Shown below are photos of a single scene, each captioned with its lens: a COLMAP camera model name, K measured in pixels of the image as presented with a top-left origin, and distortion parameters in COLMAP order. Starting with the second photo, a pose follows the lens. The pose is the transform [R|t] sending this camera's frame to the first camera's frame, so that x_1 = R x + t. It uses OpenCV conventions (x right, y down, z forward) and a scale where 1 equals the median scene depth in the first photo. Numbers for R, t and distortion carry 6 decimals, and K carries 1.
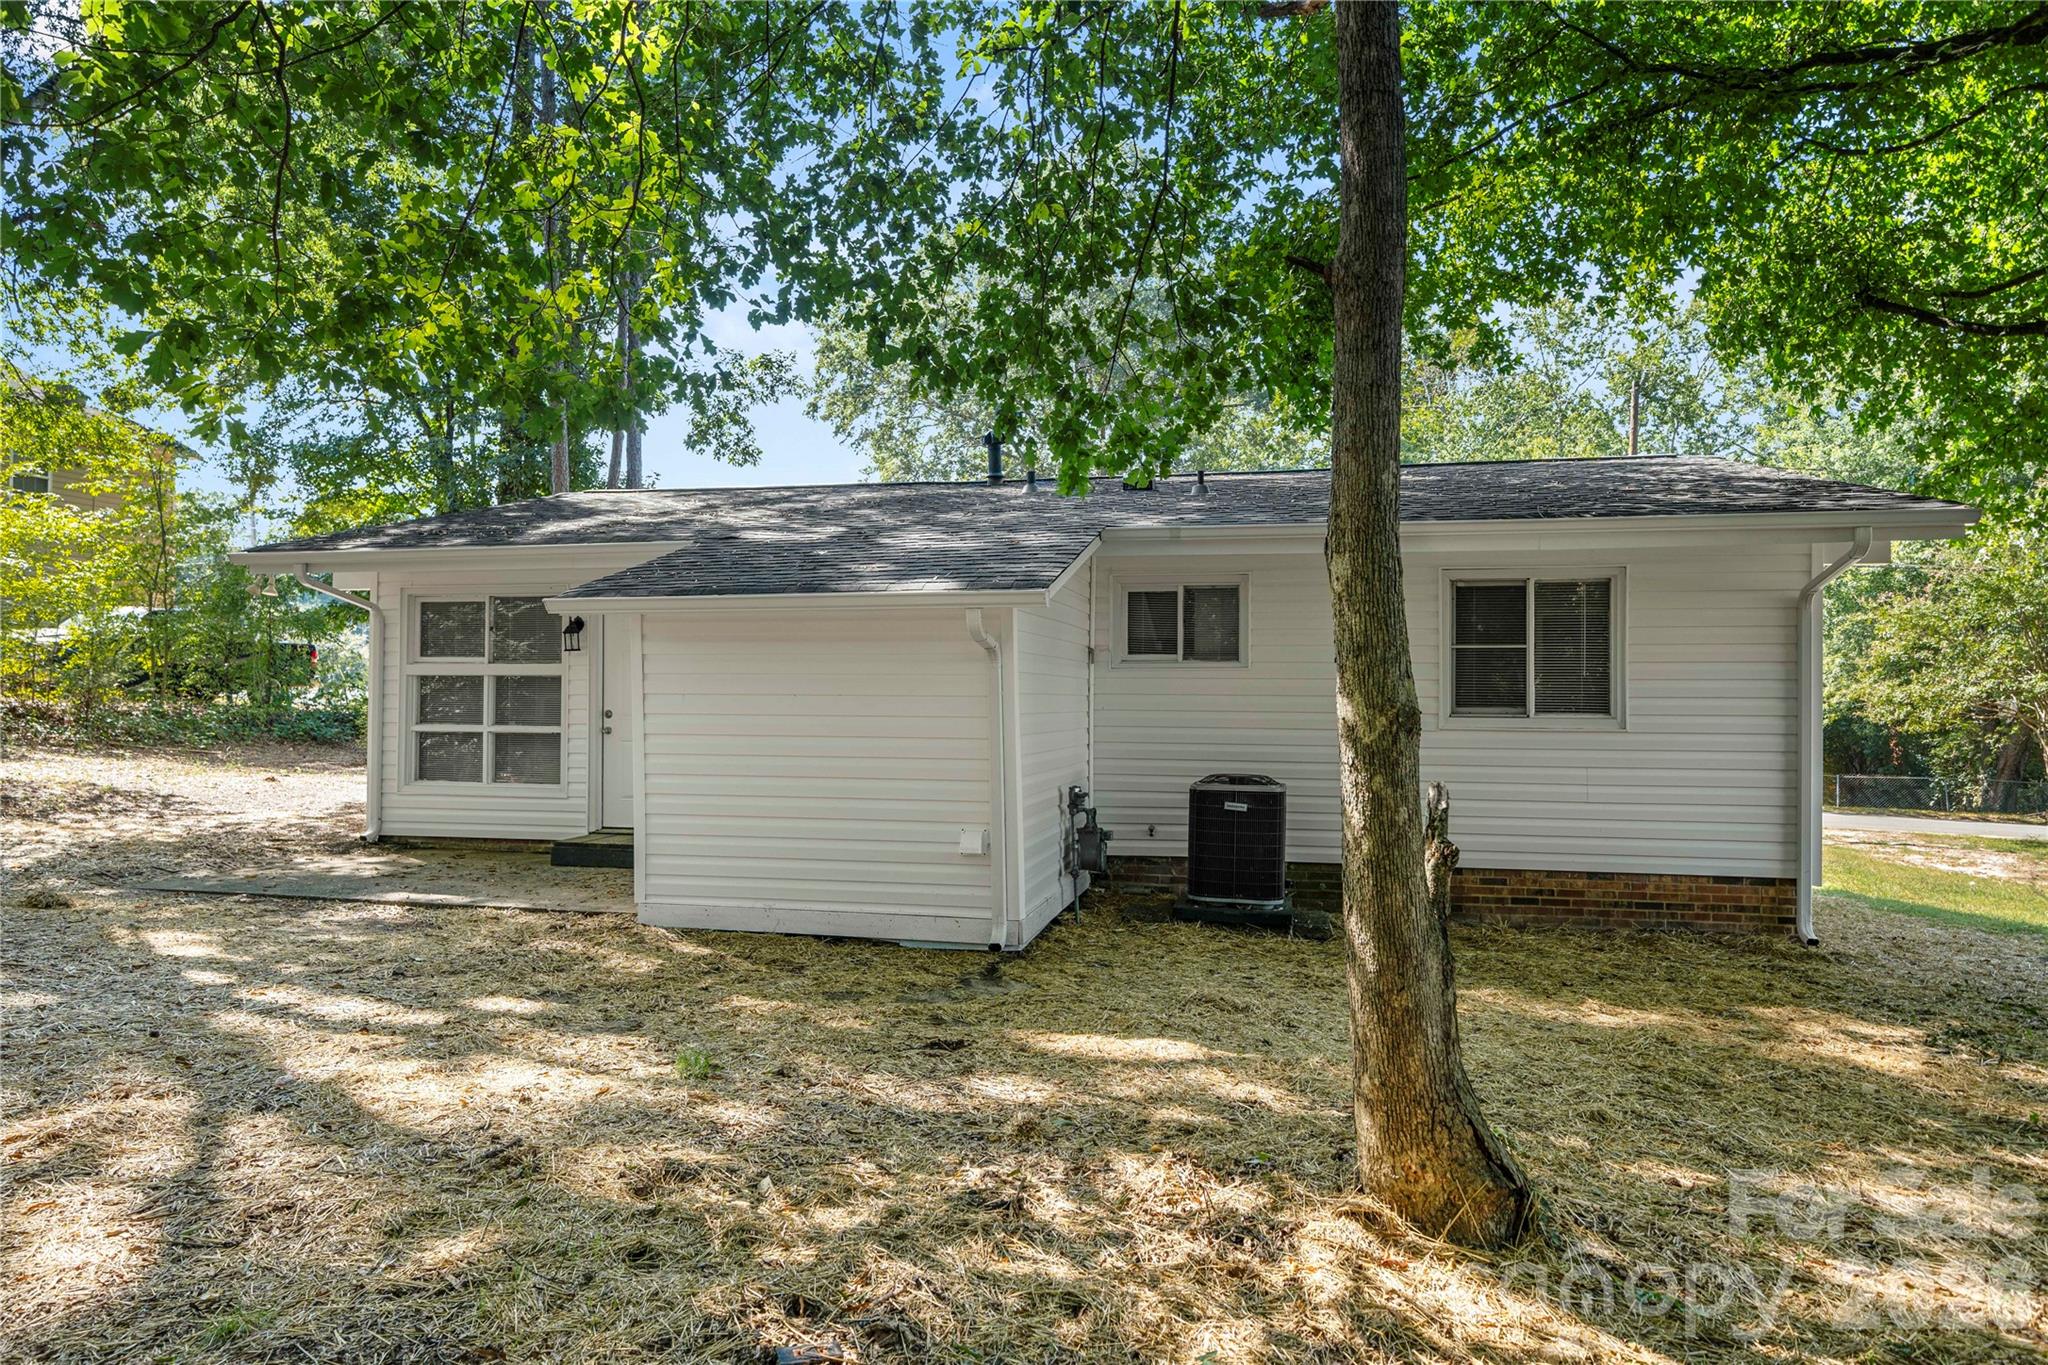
lens RADIAL K [[1163.4, 0, 1024.0], [0, 1163.4, 682.5], [0, 0, 1]] dist [0.001939, 0.002278]
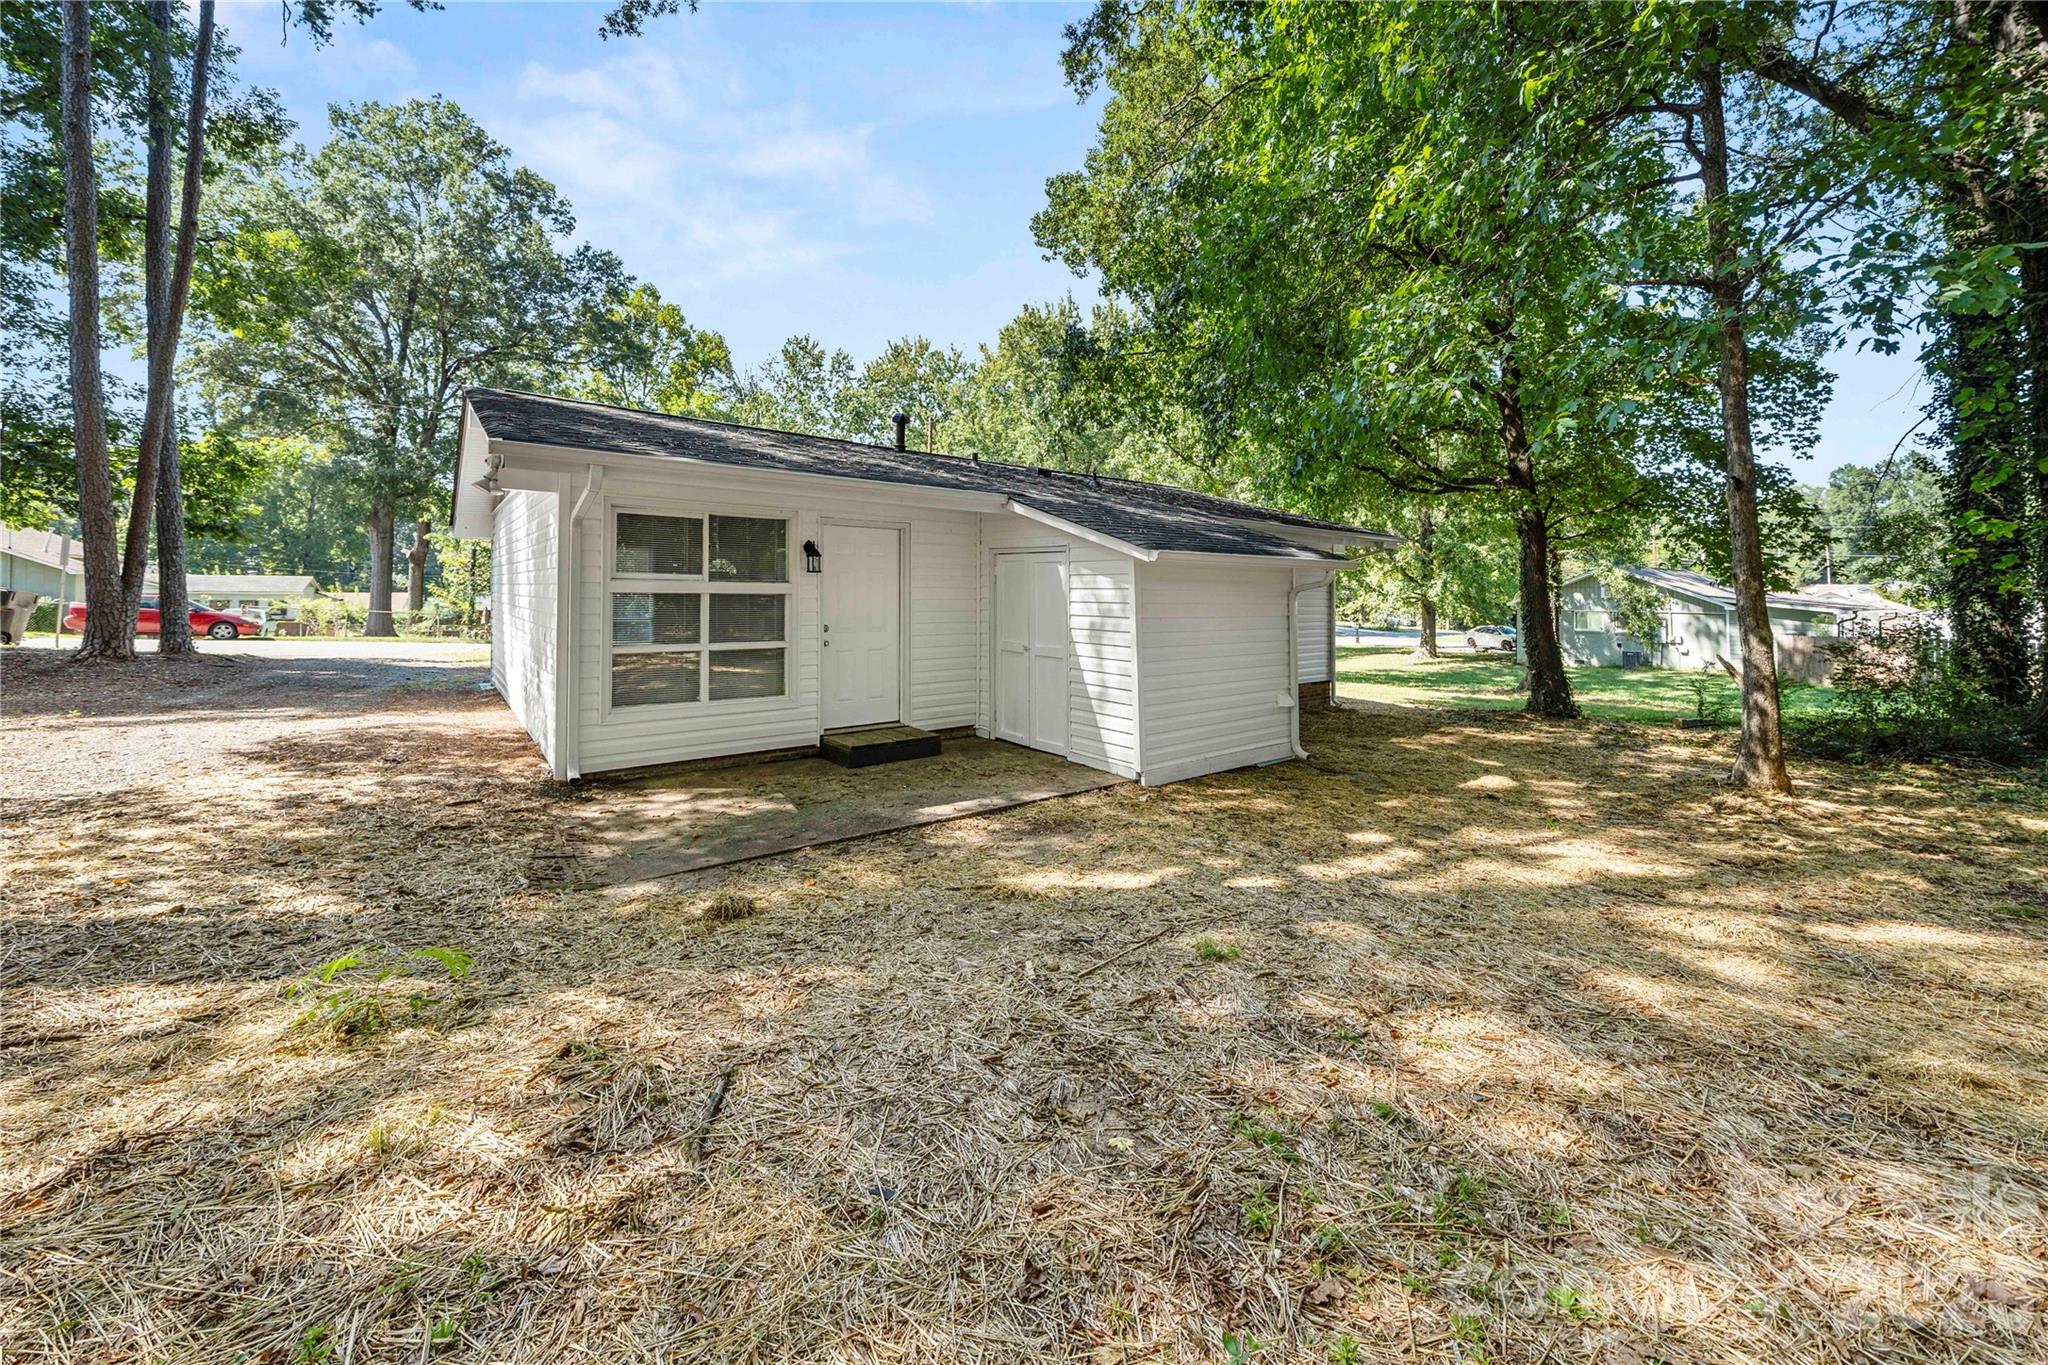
lens RADIAL K [[752.8, 0, 1011.6], [0, 752.8, 580.6], [0, 0, 1]] dist [0.000072, -0.000016]
pose [[0.638759, 0.015247, 0.769256, -0.962345], [-0.020799, 0.999780, -0.002544, -0.025463], [-0.769125, -0.014375, 0.638936, 0.478042]]
